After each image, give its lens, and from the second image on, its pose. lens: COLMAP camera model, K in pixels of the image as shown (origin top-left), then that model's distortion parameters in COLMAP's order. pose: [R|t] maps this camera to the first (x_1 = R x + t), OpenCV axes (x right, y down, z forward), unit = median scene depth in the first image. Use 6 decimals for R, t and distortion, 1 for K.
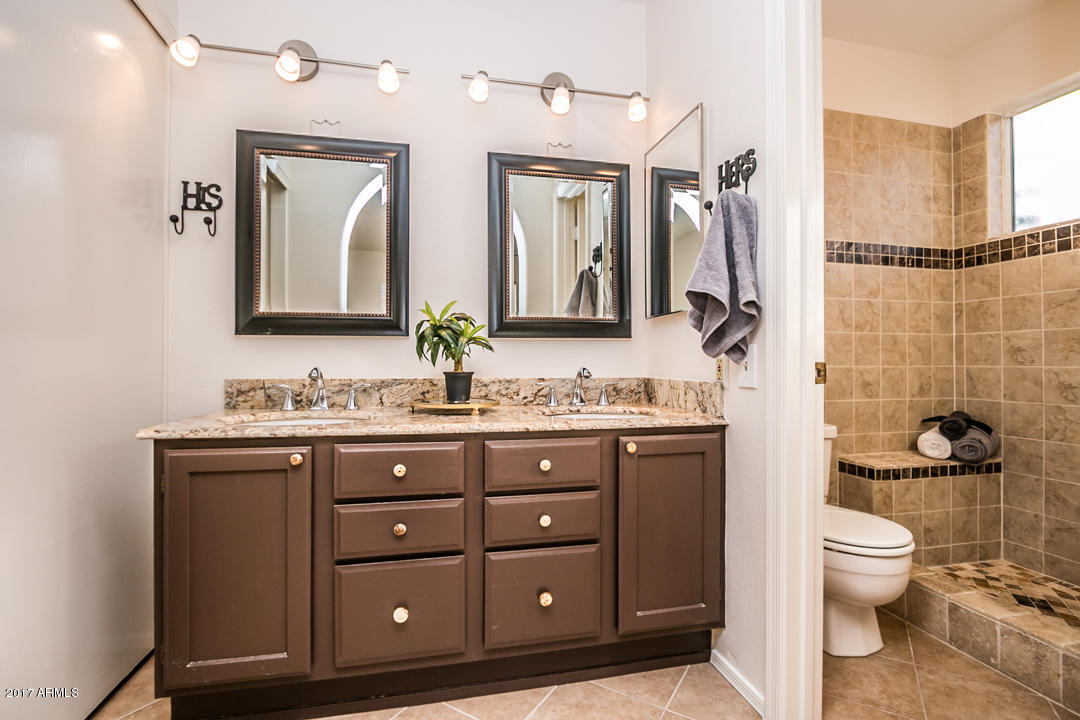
lens RADIAL K [[500.8, 0, 546.7], [0, 500.8, 360.0], [0, 0, 1]] dist [-0.022576, 0.002065]
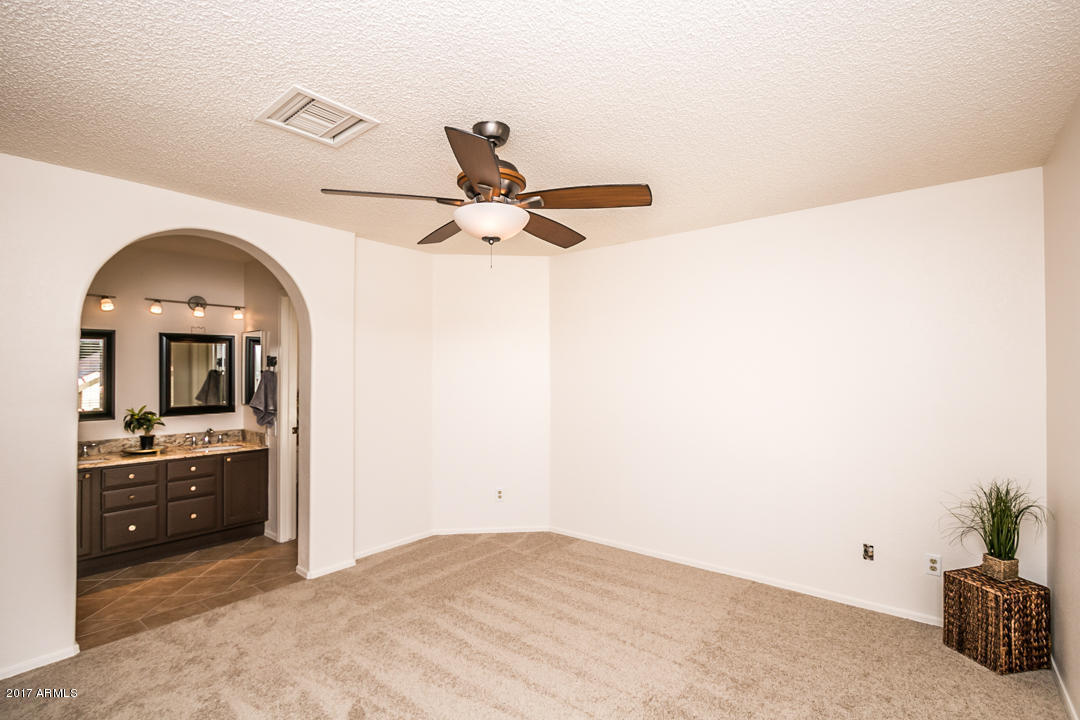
lens RADIAL K [[493.6, 0, 536.7], [0, 493.6, 357.5], [0, 0, 1]] dist [-0.019920, 0.000825]
pose [[0.797898, 0.009352, 0.602720, -0.128340], [0.003634, 0.999787, -0.020324, -0.375491], [-0.602782, 0.018407, 0.797694, -2.502683]]
